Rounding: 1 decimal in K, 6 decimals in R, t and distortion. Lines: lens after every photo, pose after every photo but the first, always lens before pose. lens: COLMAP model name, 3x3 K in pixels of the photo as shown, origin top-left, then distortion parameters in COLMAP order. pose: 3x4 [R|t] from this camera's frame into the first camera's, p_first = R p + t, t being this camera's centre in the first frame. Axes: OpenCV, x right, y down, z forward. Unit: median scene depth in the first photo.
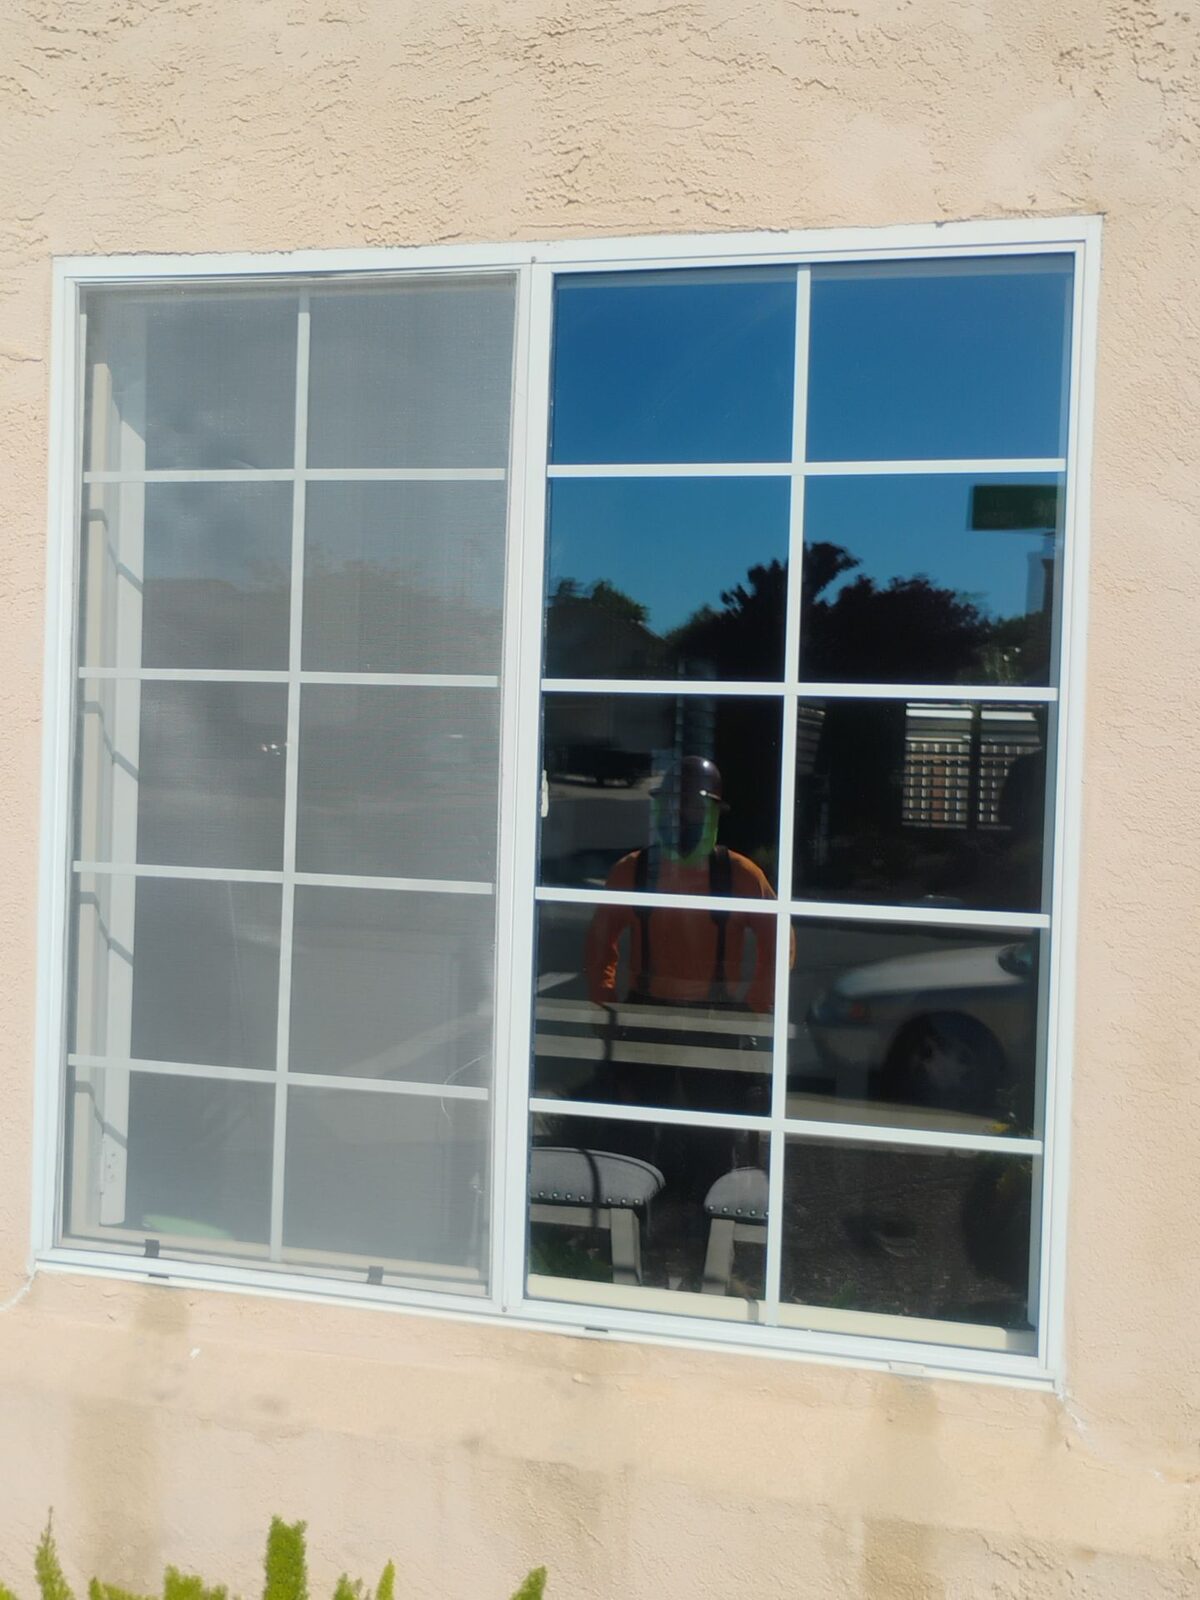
lens RADIAL K [[1912.6, 0, 600.0], [0, 1912.6, 800.0], [0, 0, 1]] dist [0.020912, -0.024834]
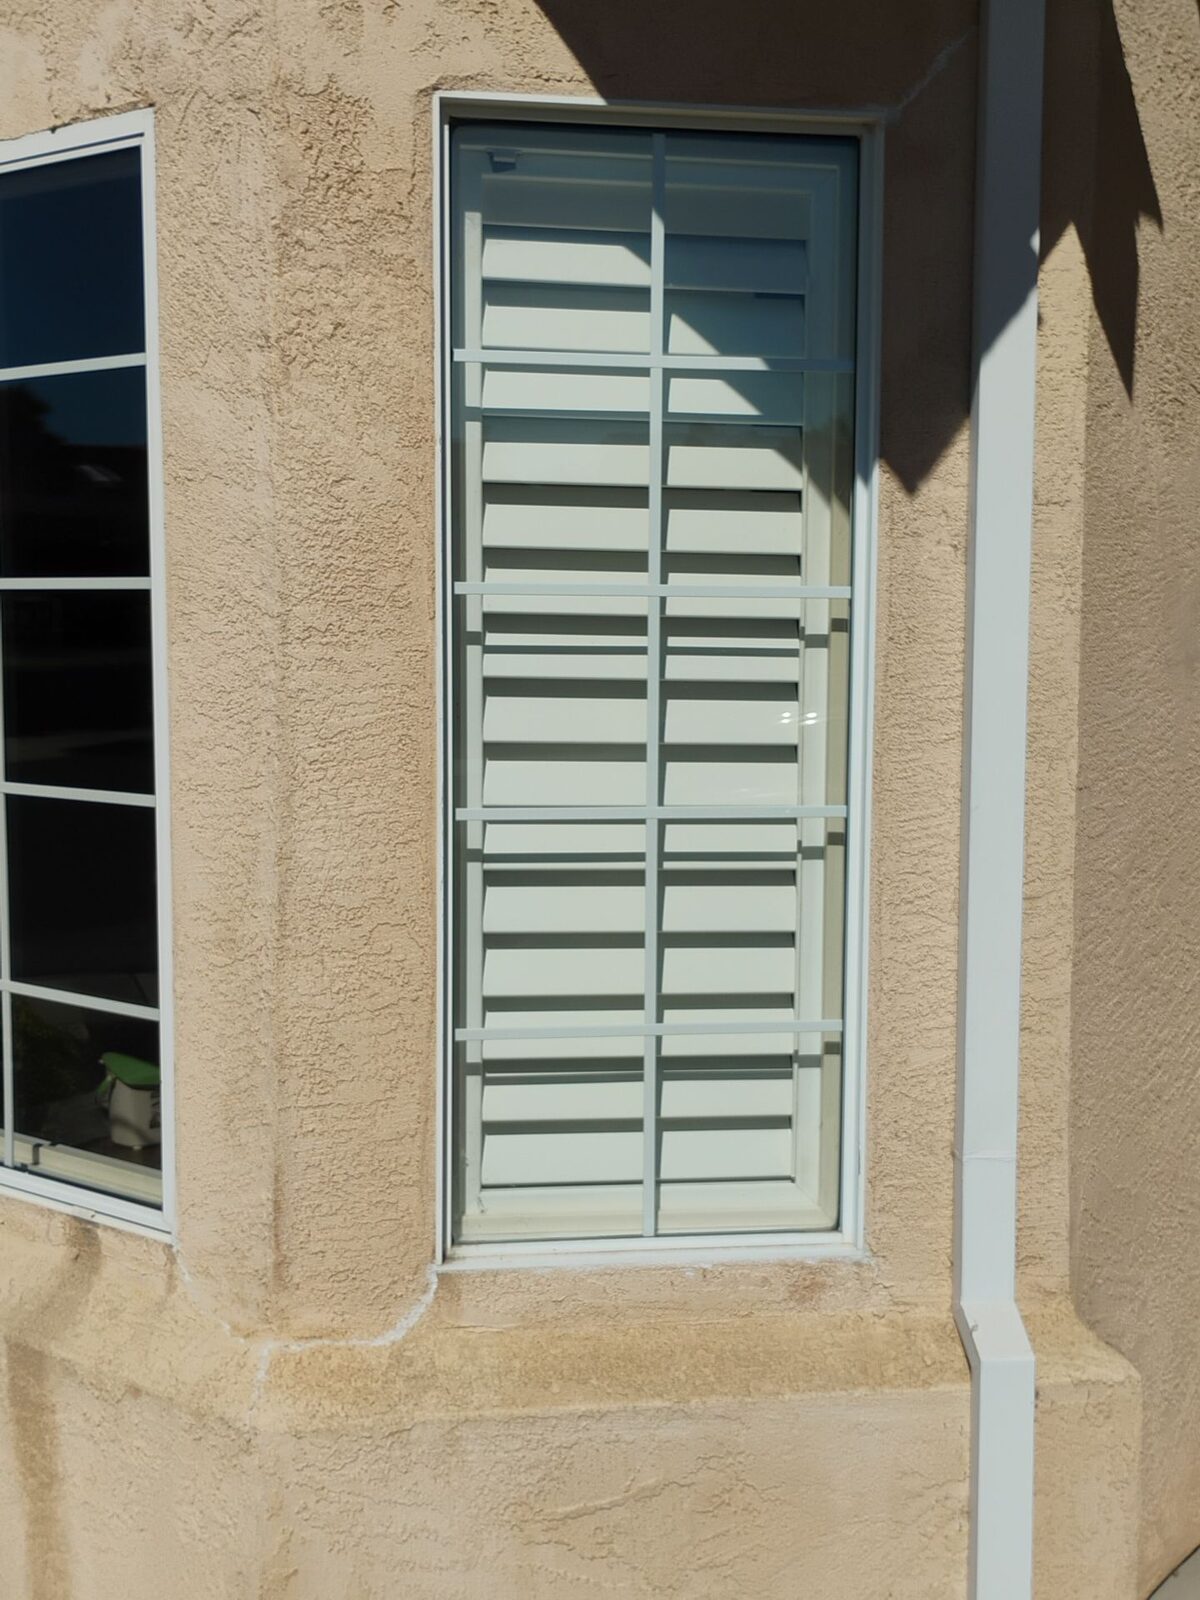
lens RADIAL K [[1912.6, 0, 600.0], [0, 1912.6, 800.0], [0, 0, 1]] dist [0.020912, -0.024834]
pose [[0.938377, 0.007168, -0.345538, 0.827470], [0.017854, 0.997445, 0.069177, -0.005515], [0.345151, -0.071084, 0.935851, 0.106233]]
